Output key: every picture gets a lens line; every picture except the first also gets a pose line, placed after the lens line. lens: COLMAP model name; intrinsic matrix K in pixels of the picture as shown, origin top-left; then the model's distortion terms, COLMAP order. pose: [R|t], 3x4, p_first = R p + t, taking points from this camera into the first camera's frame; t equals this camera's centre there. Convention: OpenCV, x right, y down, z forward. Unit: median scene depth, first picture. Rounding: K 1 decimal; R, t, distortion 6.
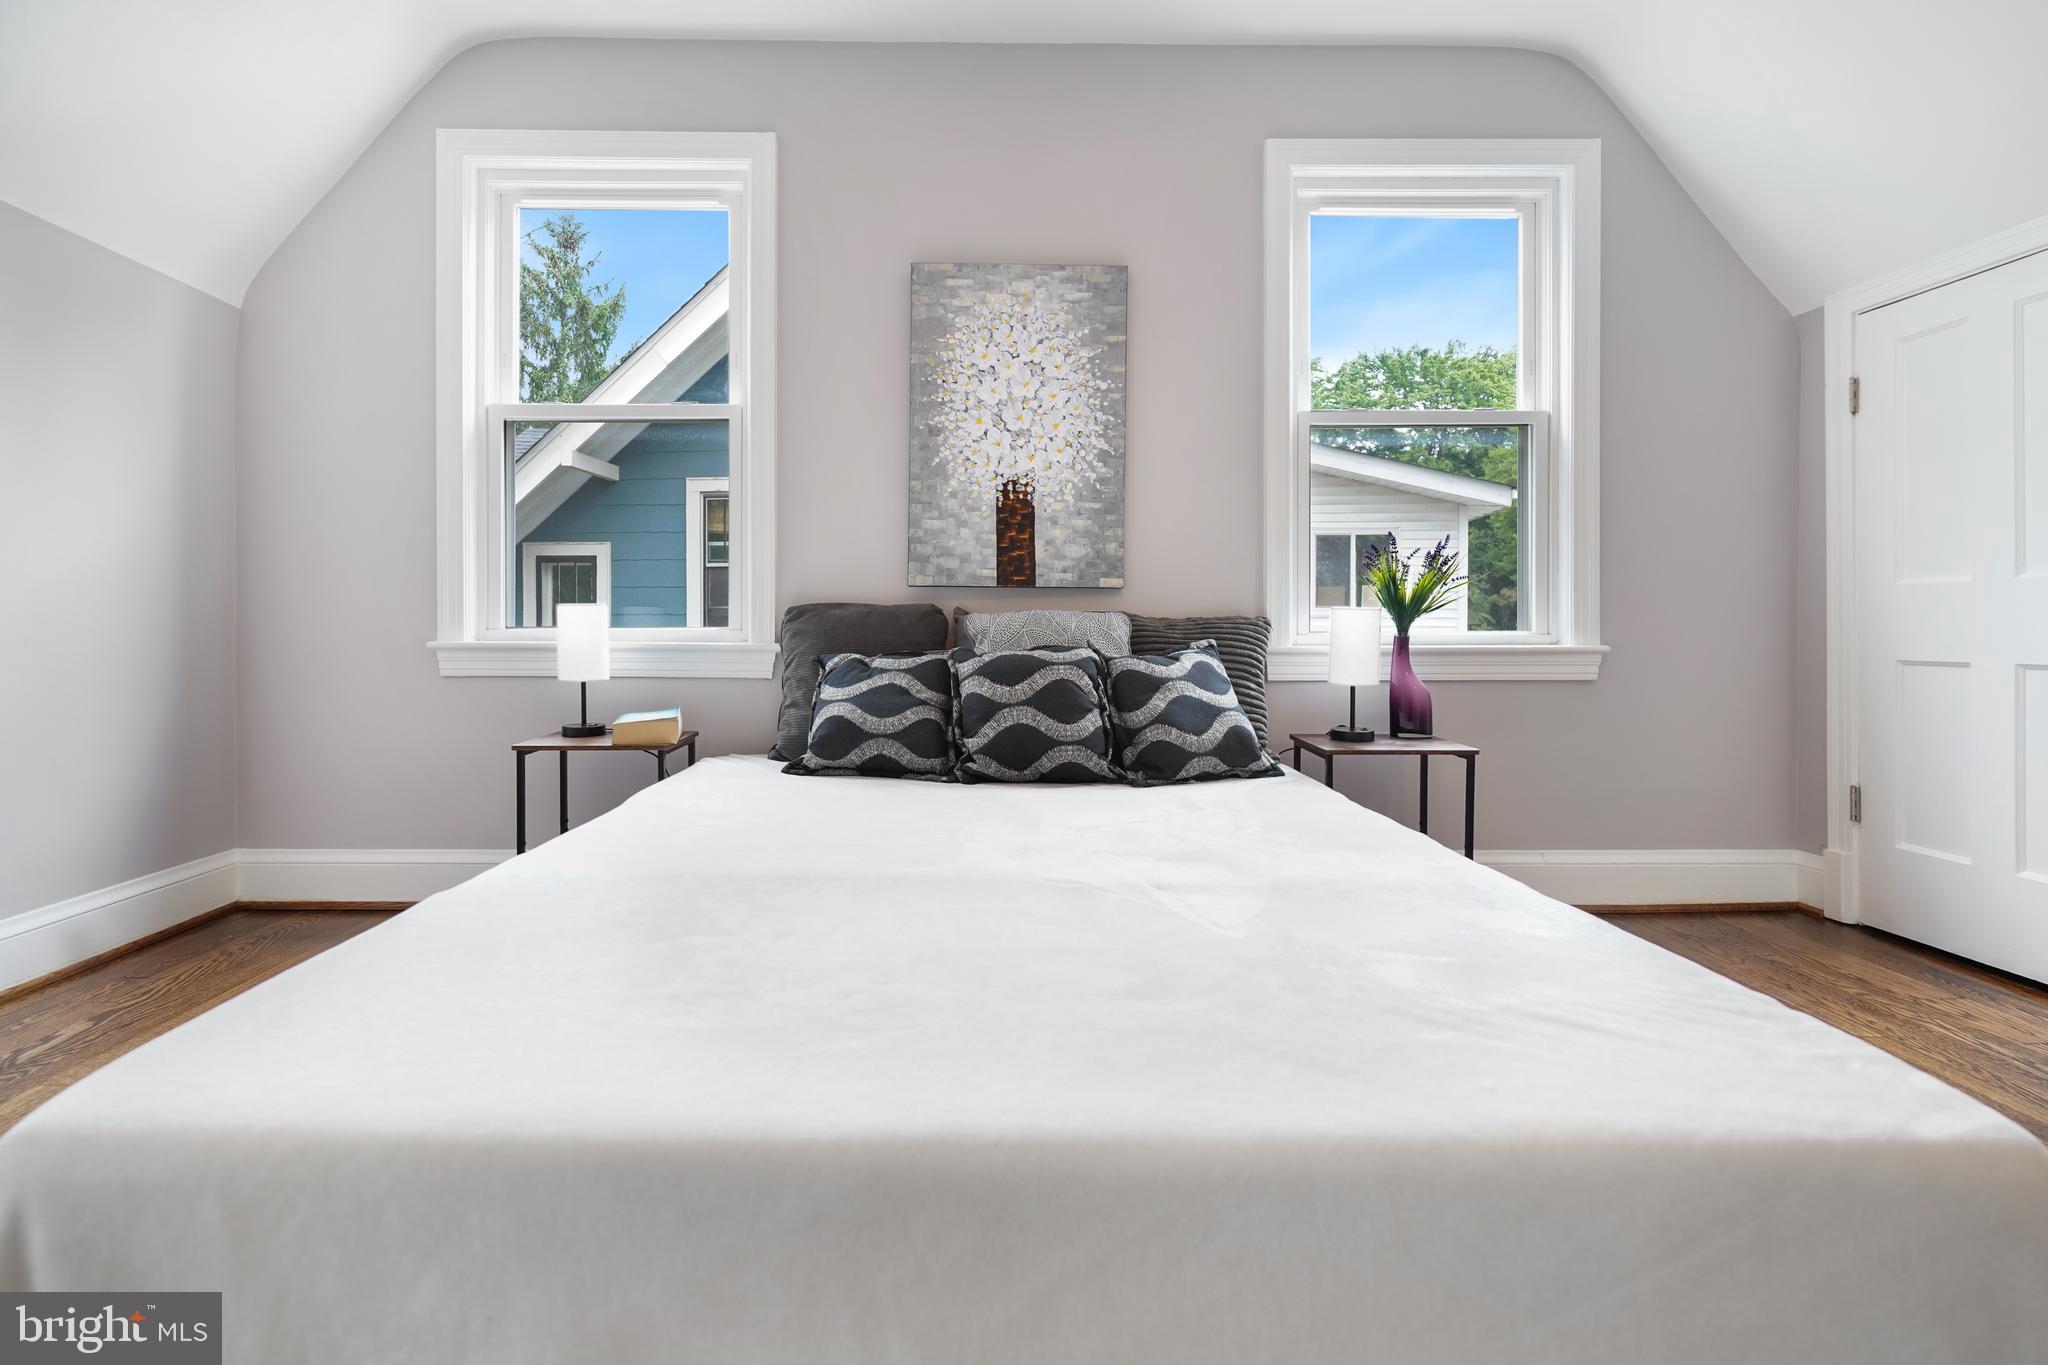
lens RADIAL K [[1011.6, 0, 1015.3], [0, 1011.6, 645.7], [0, 0, 1]] dist [0.006376, -0.003857]
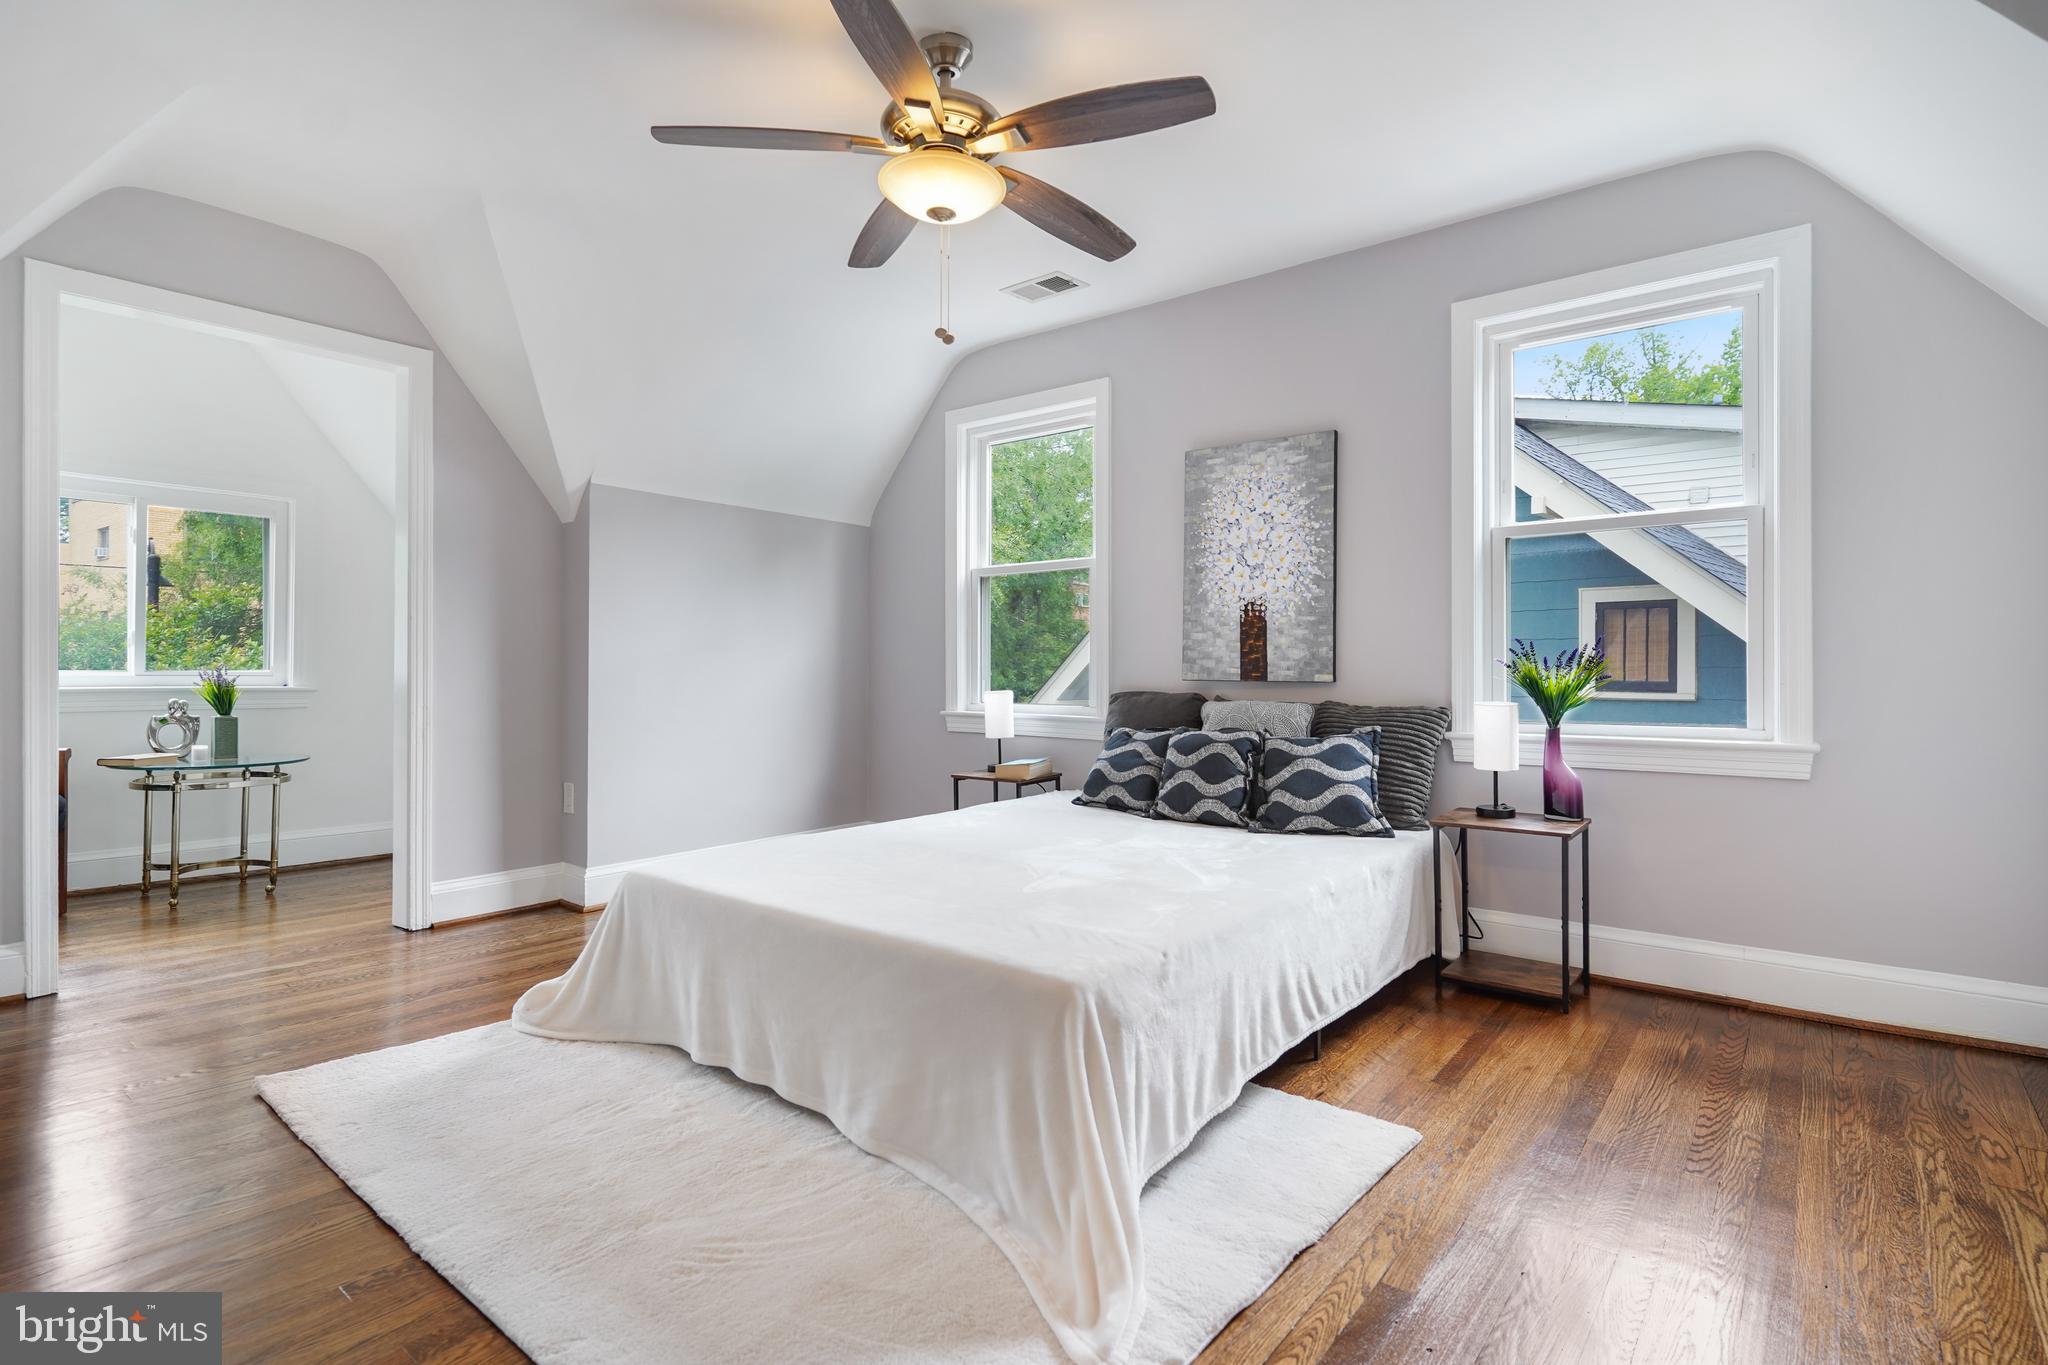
lens RADIAL K [[1011.6, 0, 1031.9], [0, 1011.6, 694.2], [0, 0, 1]] dist [0.006376, -0.003857]
pose [[0.771762, 0.014019, -0.635757, 0.632512], [-0.009538, 0.999900, 0.010470, -0.052341], [0.635840, -0.002016, 0.771819, -0.226652]]
